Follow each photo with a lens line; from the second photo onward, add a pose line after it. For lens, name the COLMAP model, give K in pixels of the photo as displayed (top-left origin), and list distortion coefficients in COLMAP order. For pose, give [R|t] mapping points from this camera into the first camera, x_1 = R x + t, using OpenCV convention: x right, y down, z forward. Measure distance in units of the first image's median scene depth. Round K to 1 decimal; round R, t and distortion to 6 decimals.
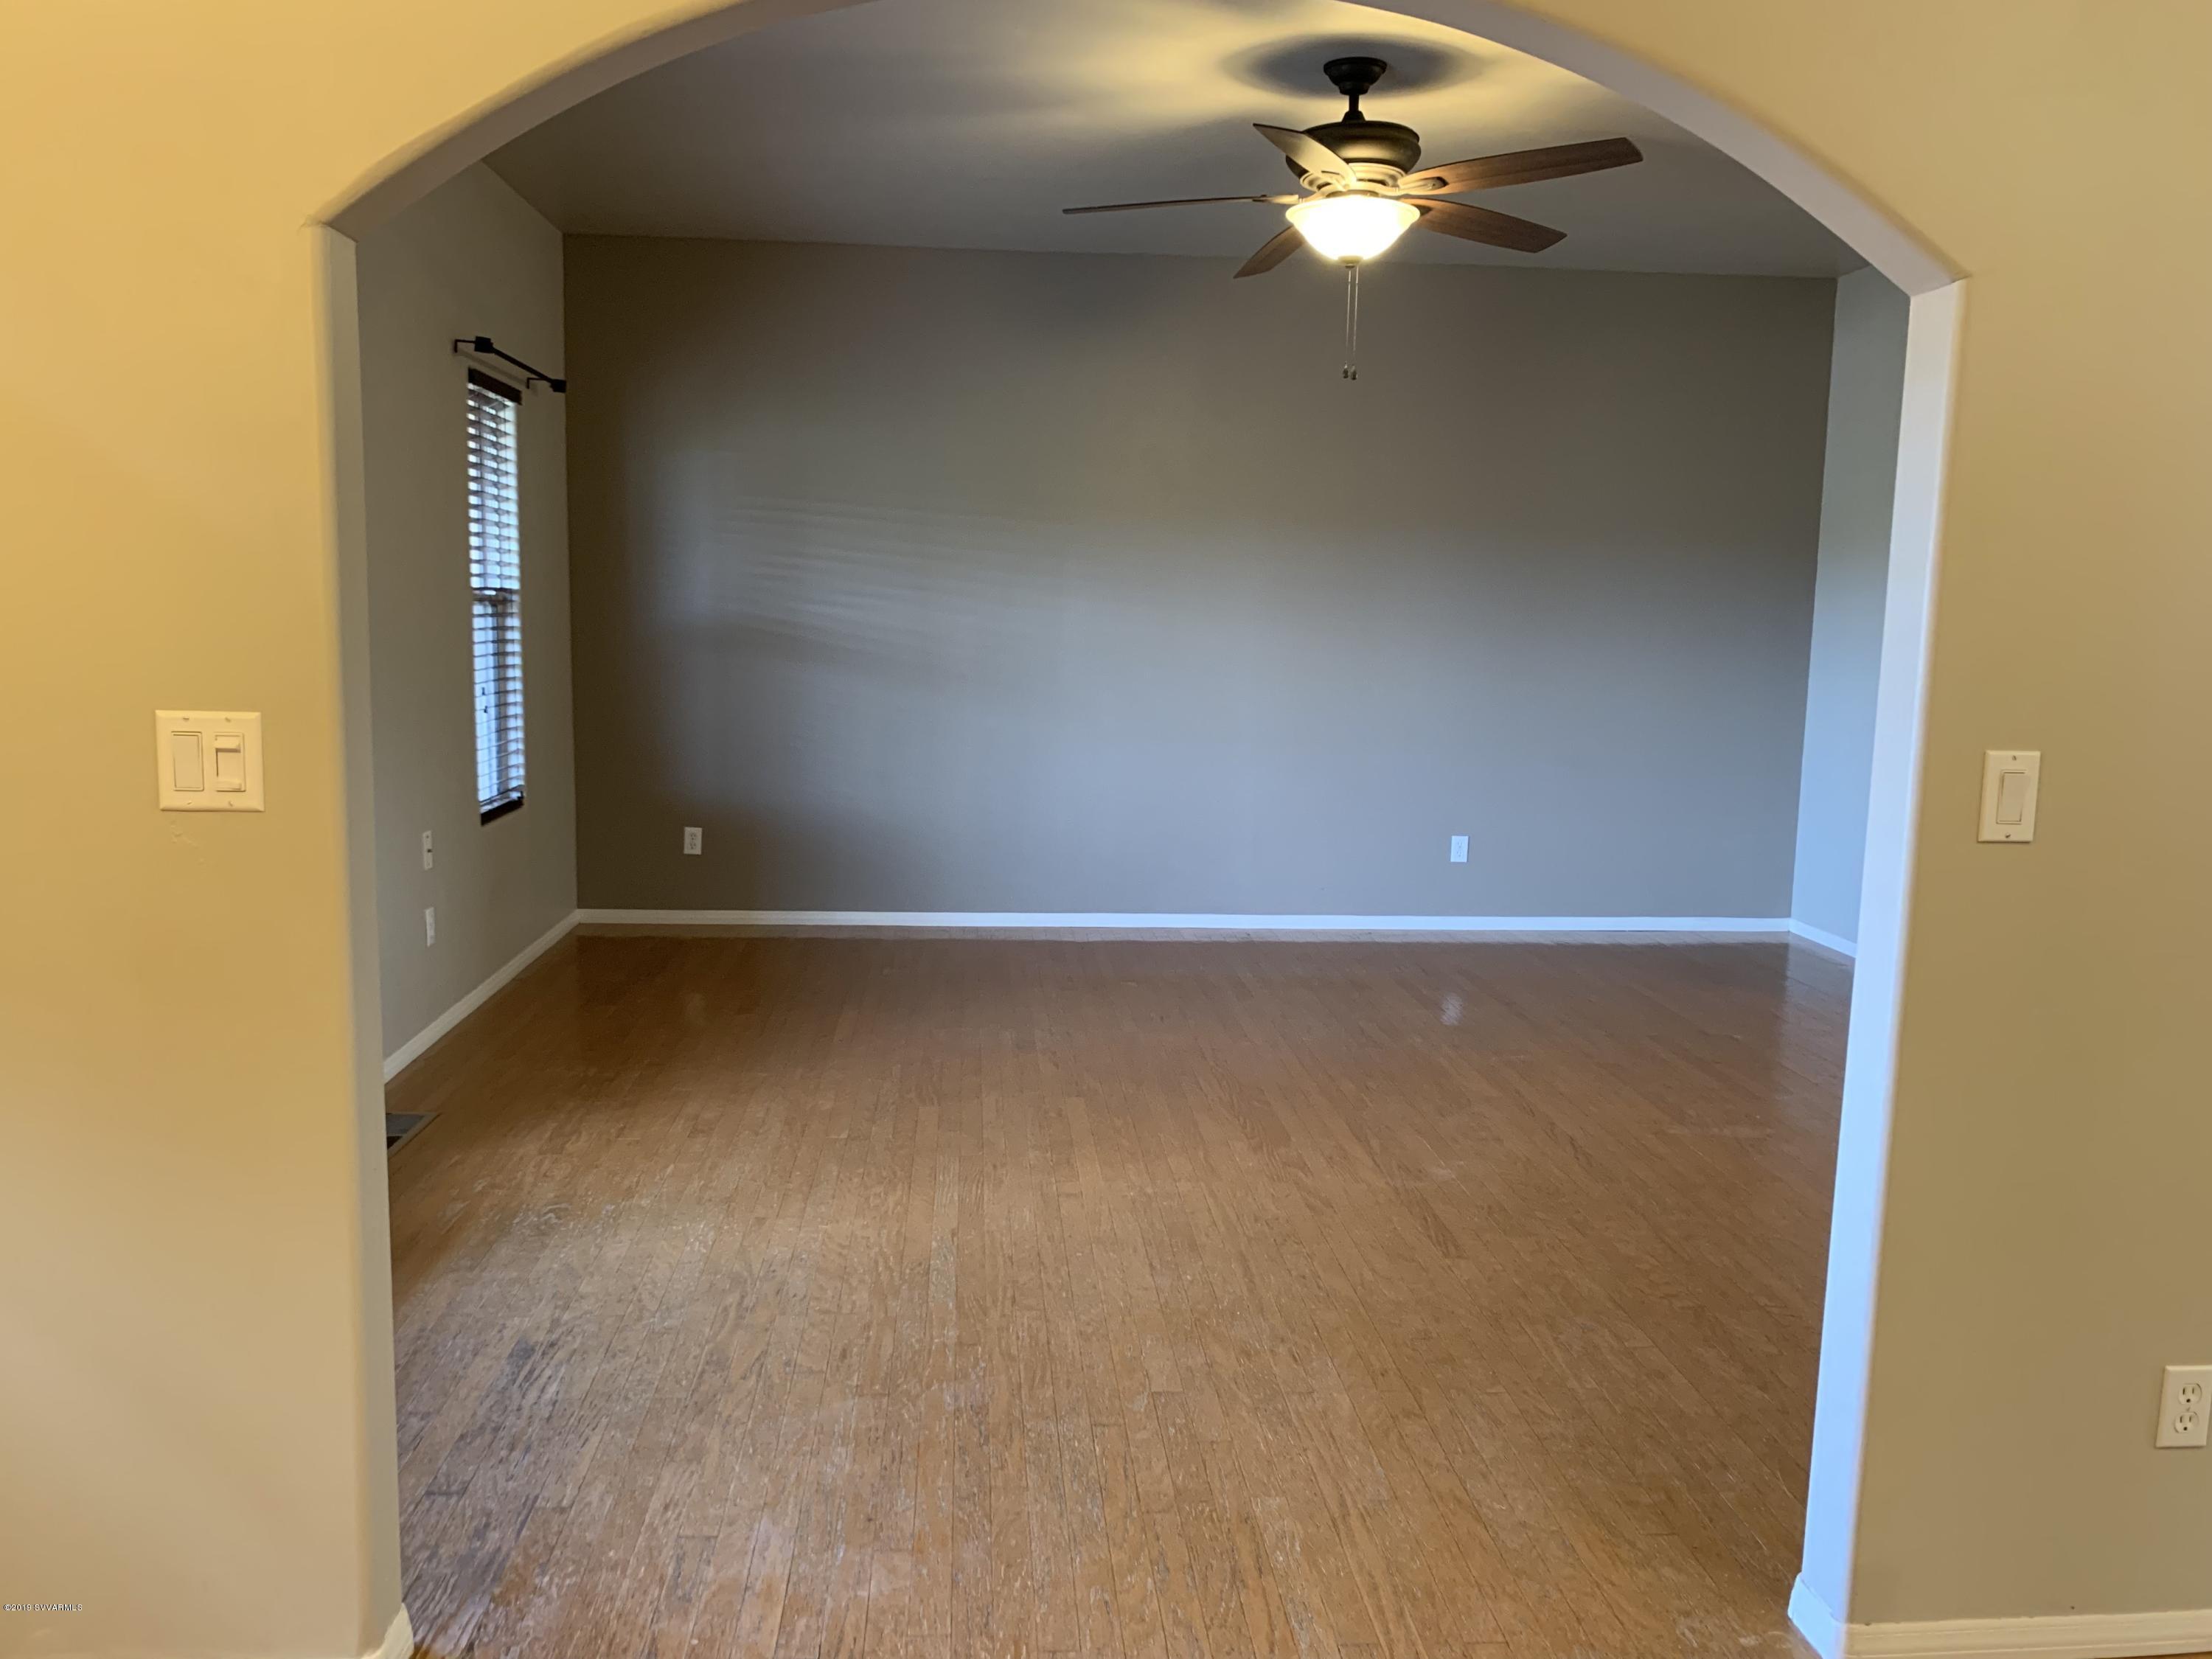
lens RADIAL K [[1728.4, 0, 1106.5], [0, 1728.4, 820.1], [0, 0, 1]] dist [0.004899, -0.004515]
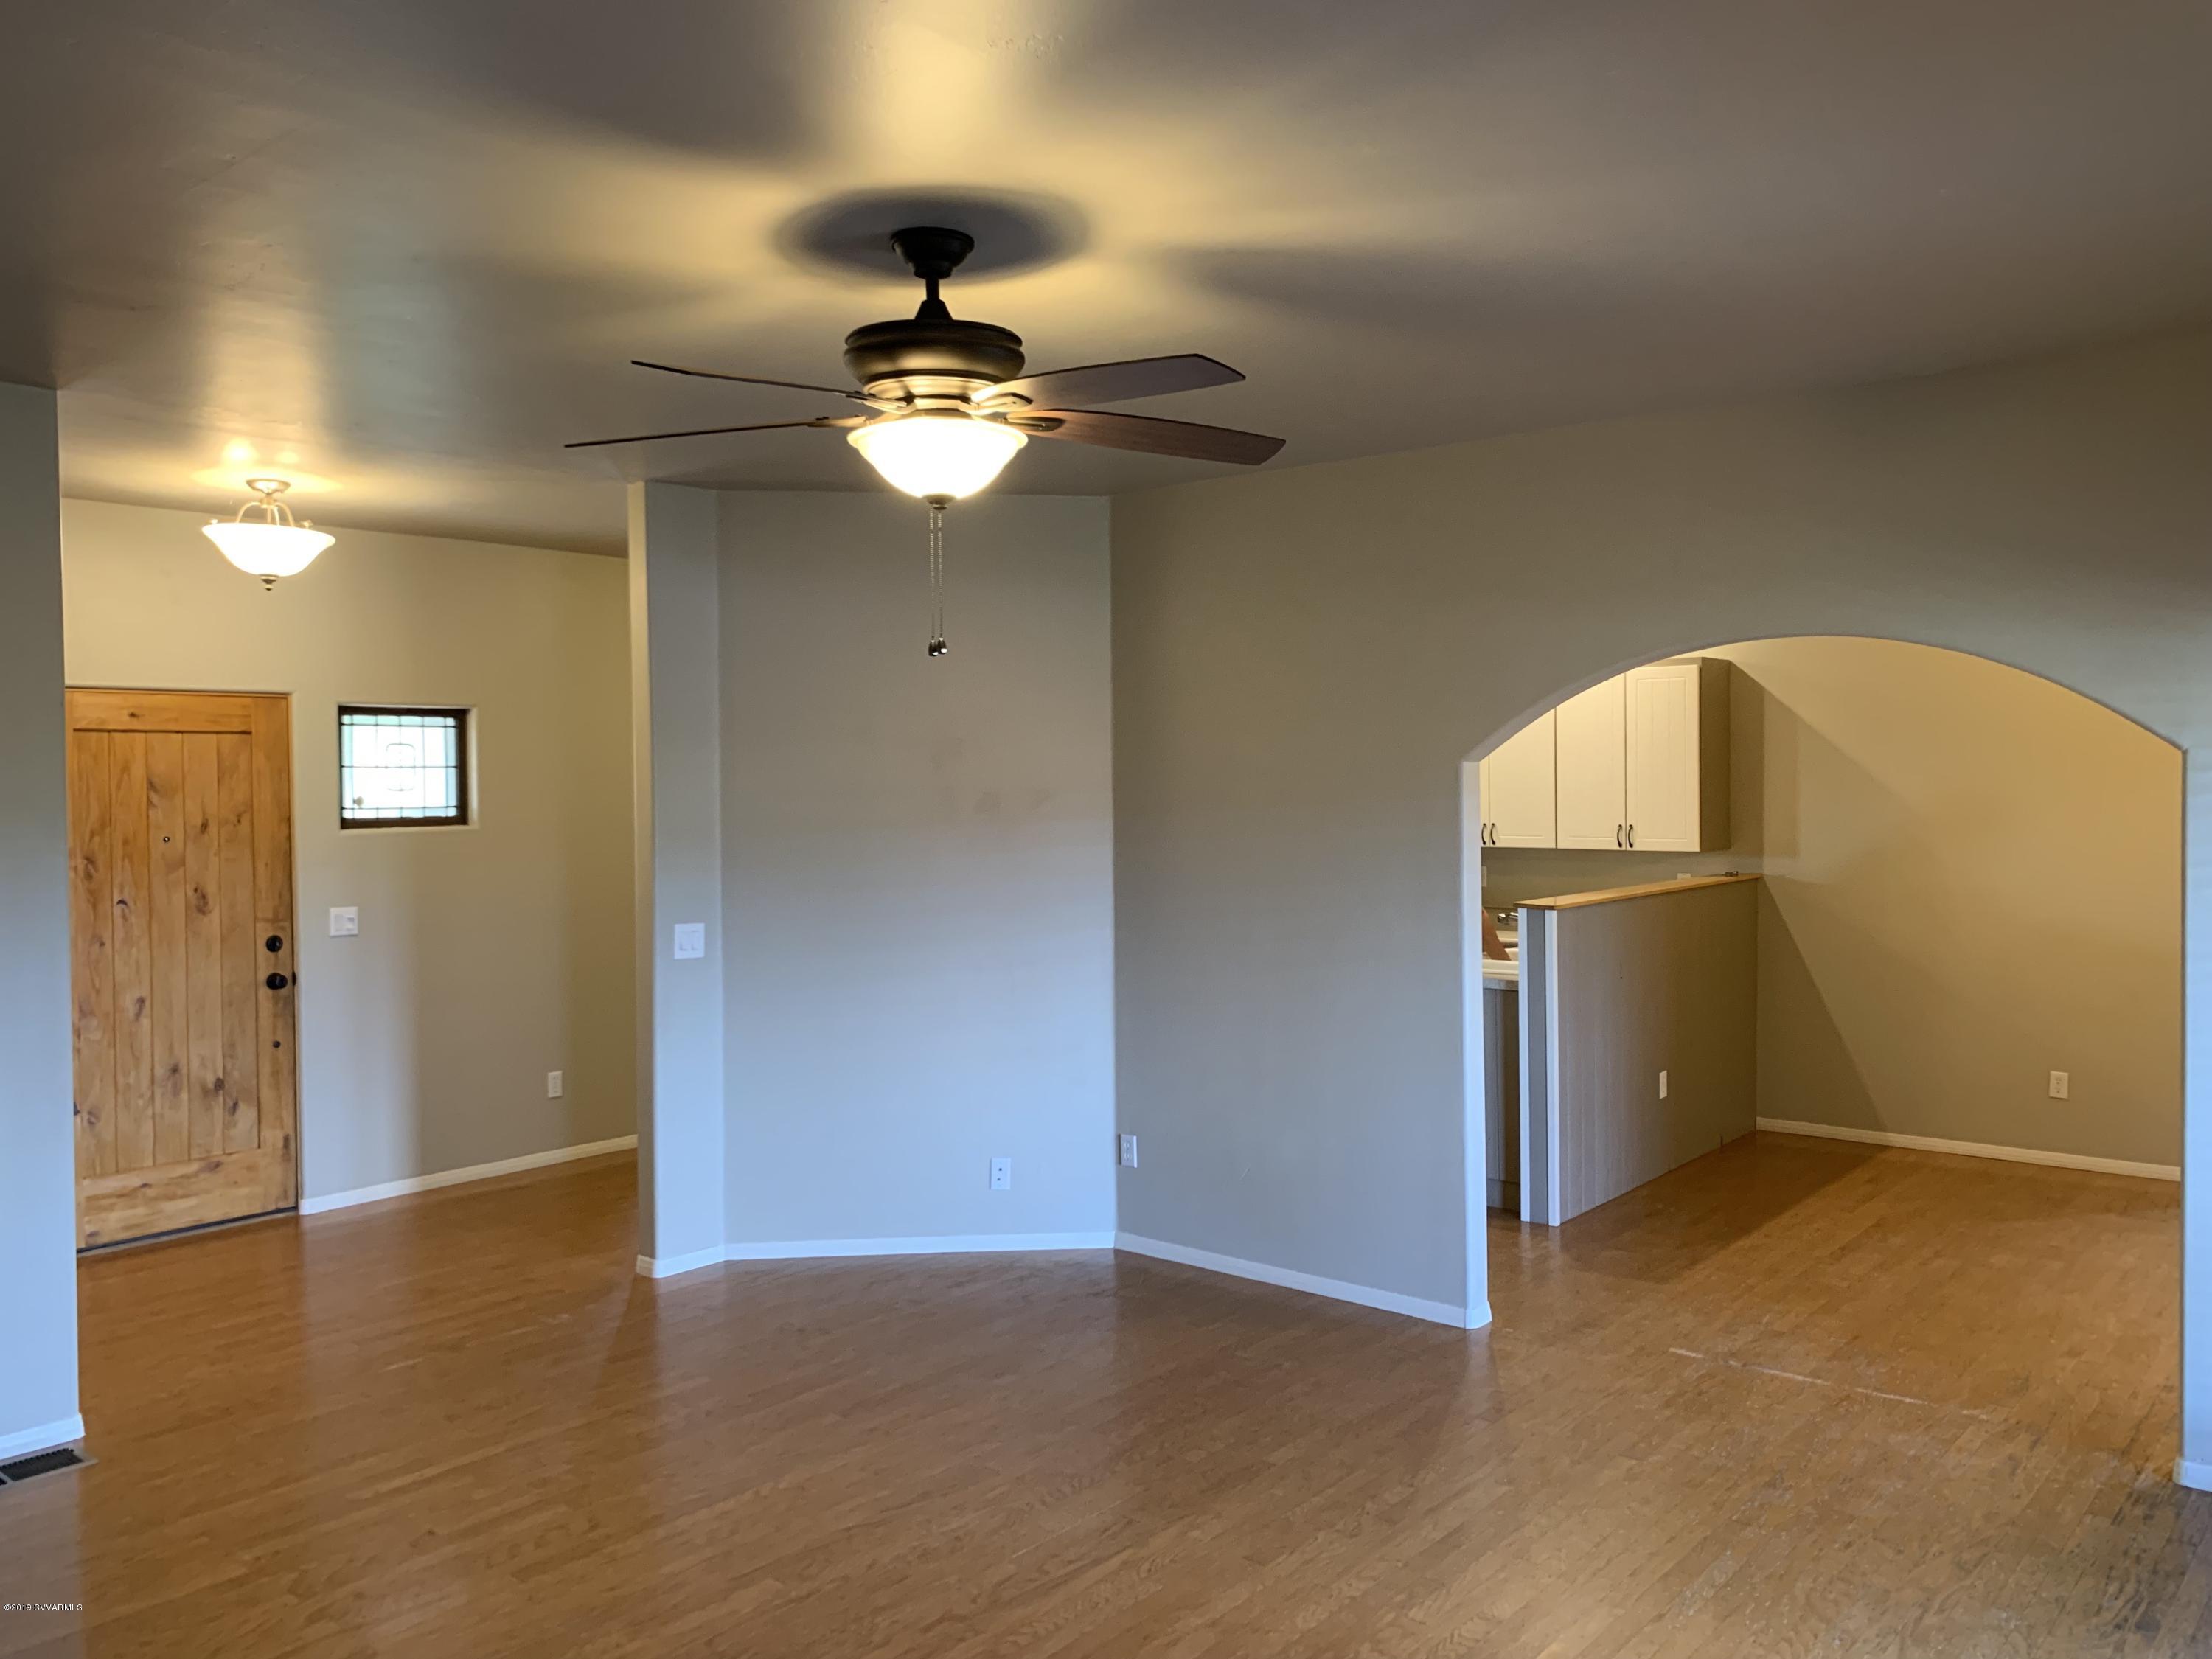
lens RADIAL K [[1728.4, 0, 1106.5], [0, 1728.4, 820.1], [0, 0, 1]] dist [0.004899, -0.004515]
pose [[-0.716262, -0.033803, 0.697012, -0.471749], [0.081824, 0.987868, 0.131993, -0.308124], [-0.693017, 0.151574, -0.704807, 1.659190]]
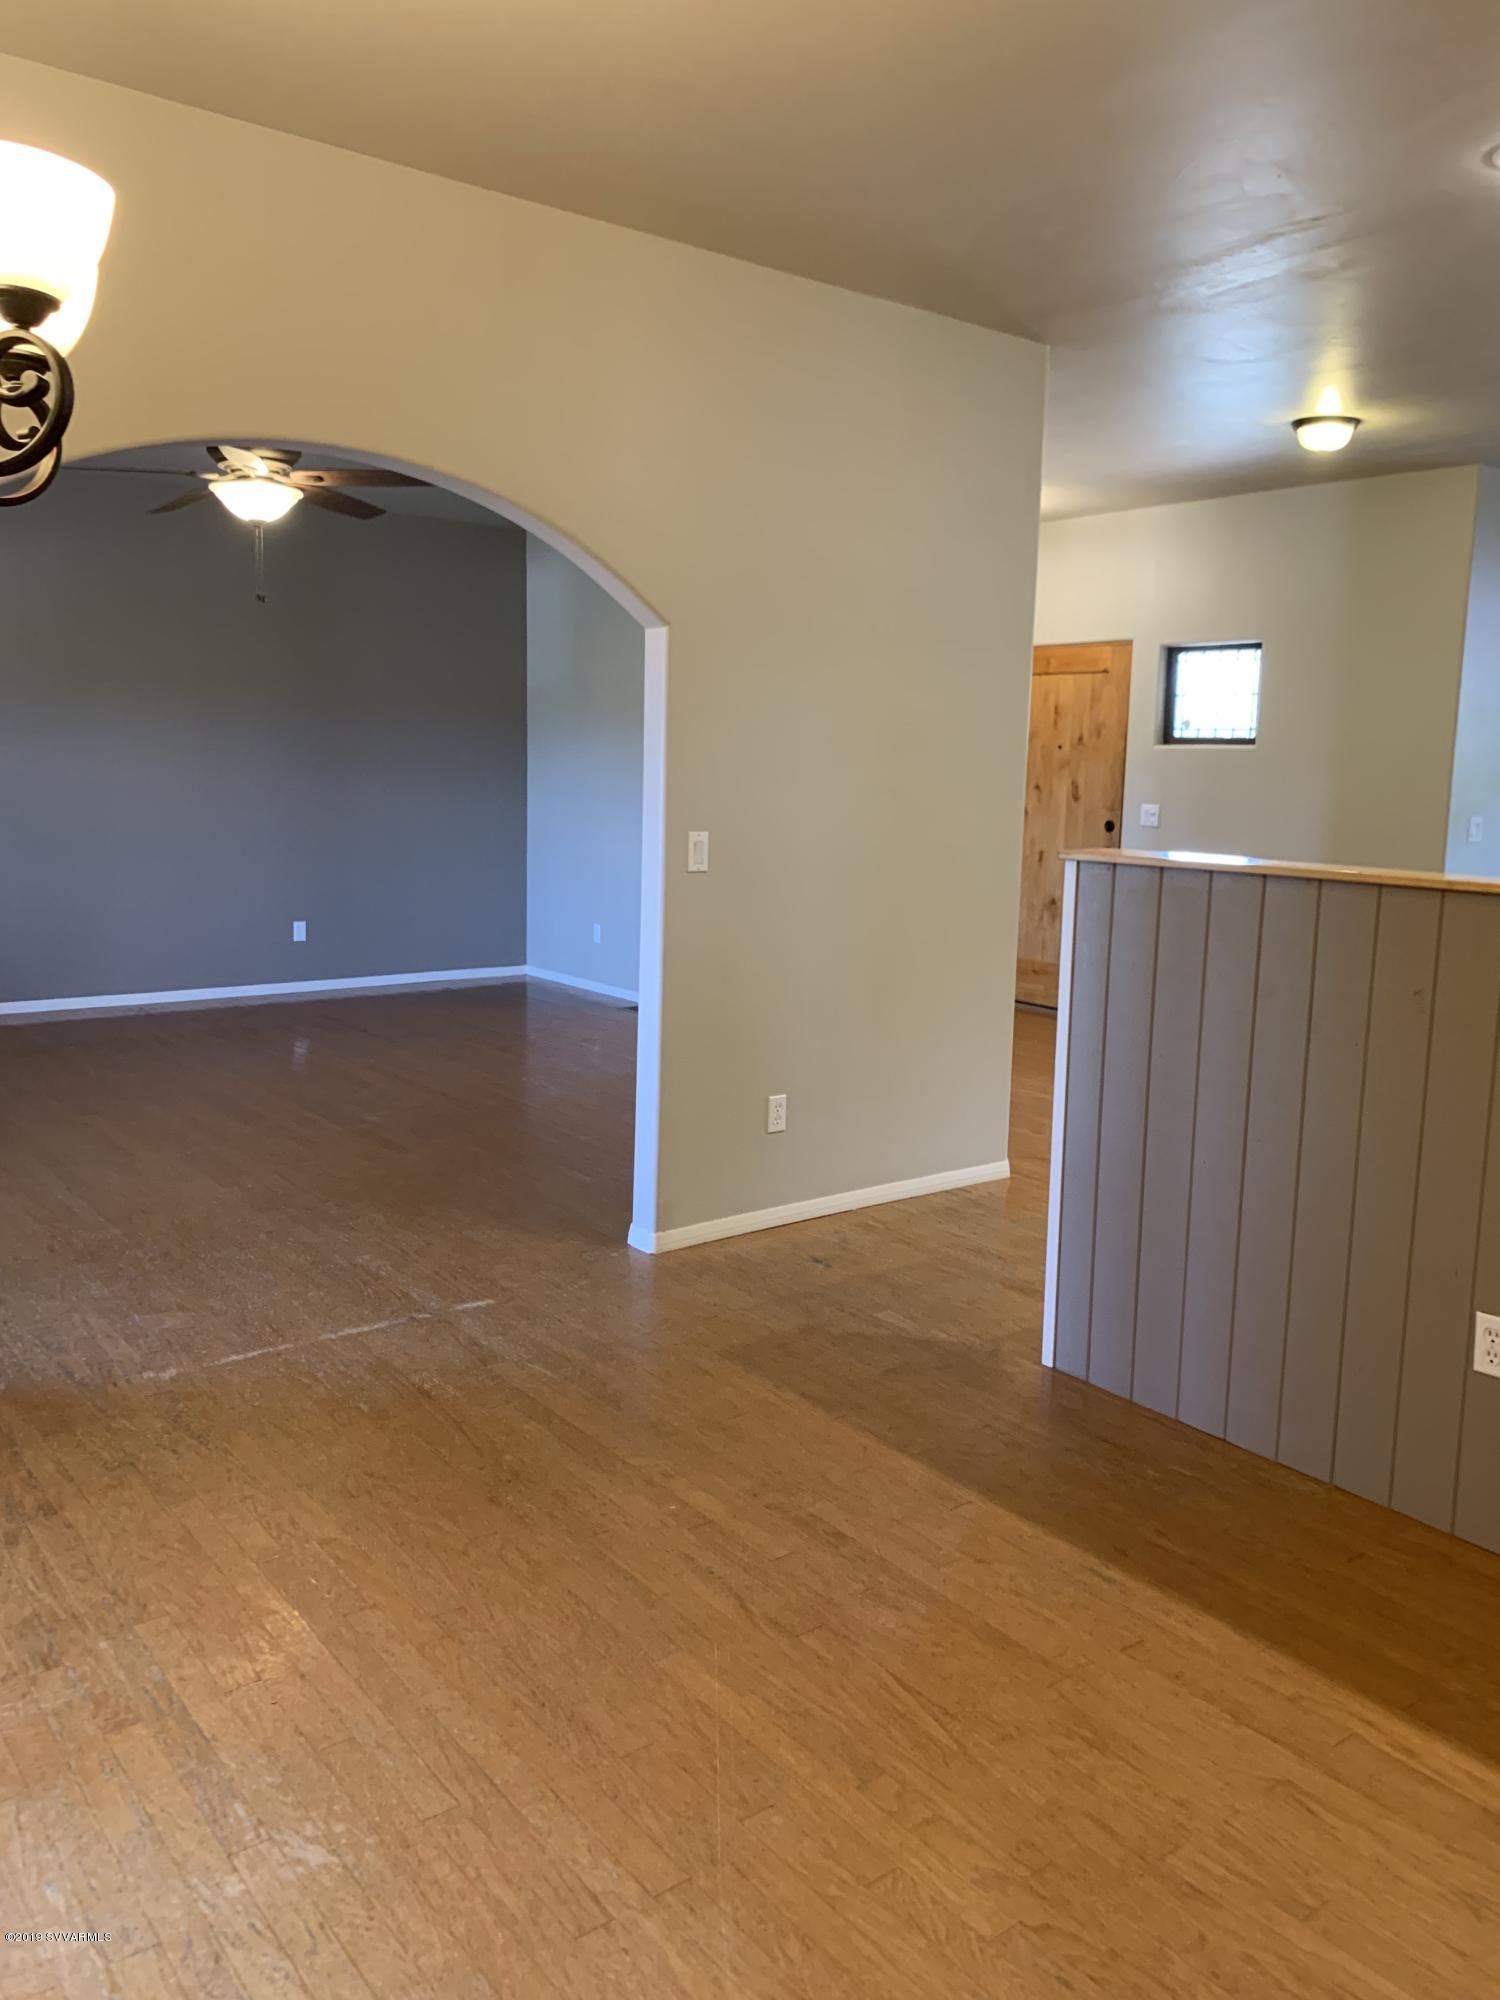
lens RADIAL K [[1551.7, 0, 768.1], [0, 1551.7, 1013.4], [0, 0, 1]] dist [0.051242, -0.004740]
pose [[0.835998, -0.090629, 0.541196, -0.275207], [0.062454, 0.995573, 0.070245, 0.031204], [-0.545166, -0.024925, 0.837957, -0.402431]]
